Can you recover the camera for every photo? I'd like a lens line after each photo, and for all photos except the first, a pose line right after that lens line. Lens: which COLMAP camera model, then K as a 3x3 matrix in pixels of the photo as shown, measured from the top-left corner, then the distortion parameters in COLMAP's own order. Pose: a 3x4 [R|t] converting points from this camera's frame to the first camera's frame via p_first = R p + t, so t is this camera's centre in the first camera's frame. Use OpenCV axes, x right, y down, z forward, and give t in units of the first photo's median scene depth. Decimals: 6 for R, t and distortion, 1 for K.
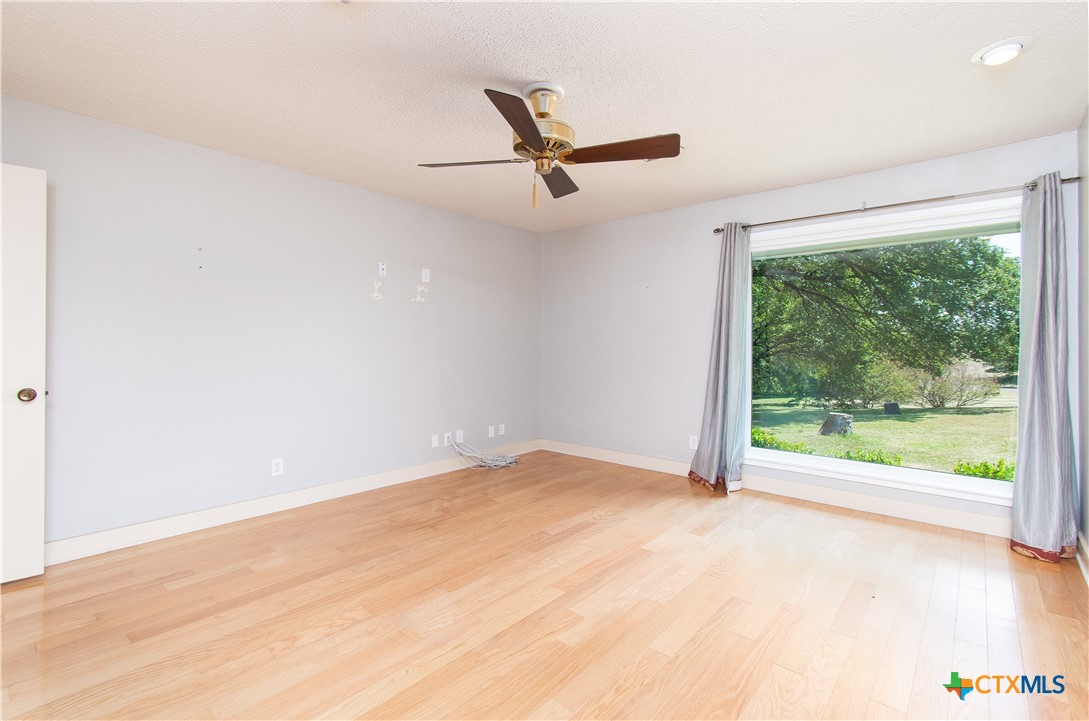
lens RADIAL K [[494.1, 0, 547.6], [0, 494.1, 343.5], [0, 0, 1]] dist [-0.002035, -0.000061]
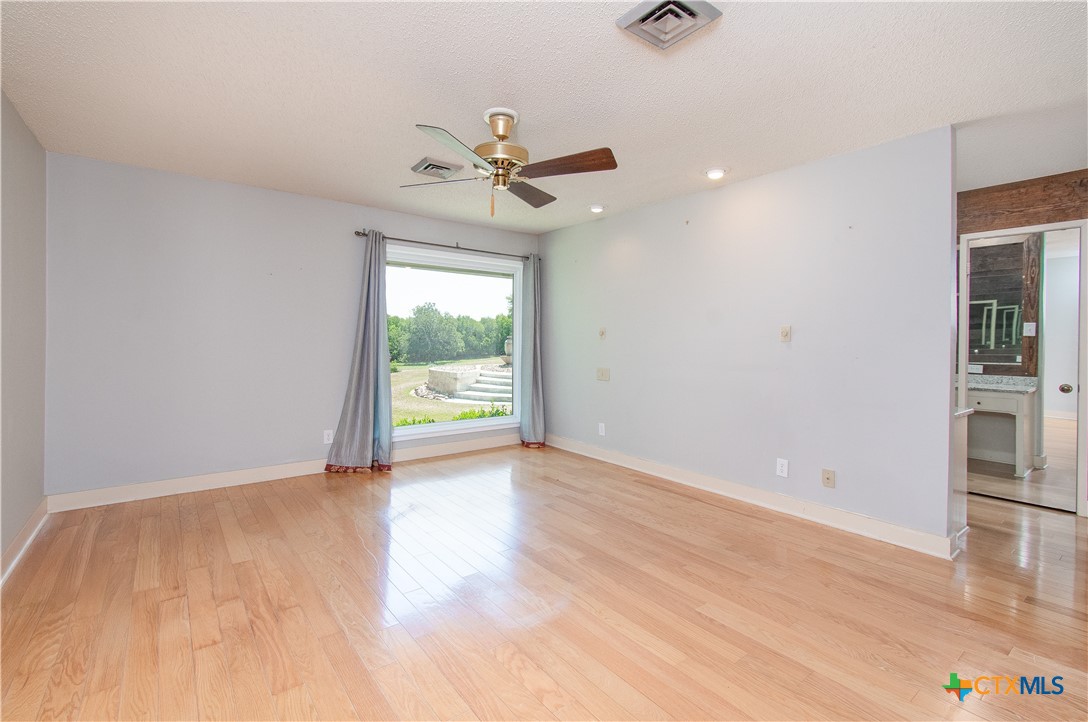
lens RADIAL K [[489.1, 0, 545.2], [0, 489.1, 348.4], [0, 0, 1]] dist [-0.001819, -0.000190]
pose [[0.198672, -0.022629, 0.979805, -0.783199], [-0.009492, 0.999642, 0.025012, -0.012197], [-0.980020, -0.014270, 0.198386, 0.488621]]
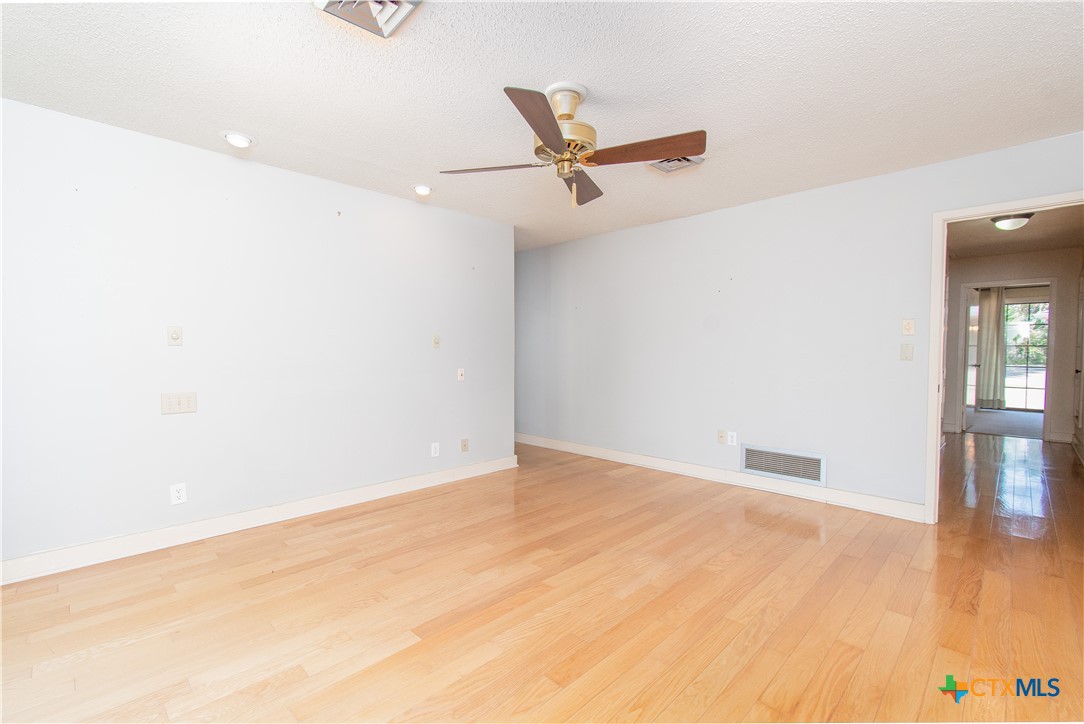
lens RADIAL K [[476.3, 0, 539.9], [0, 476.3, 369.3], [0, 0, 1]] dist [0.000918, 0.000037]
pose [[-0.997006, -0.012743, 0.076265, -0.022435], [-0.009559, 0.999073, 0.041969, -0.002012], [-0.076730, 0.041115, -0.996204, 1.426063]]
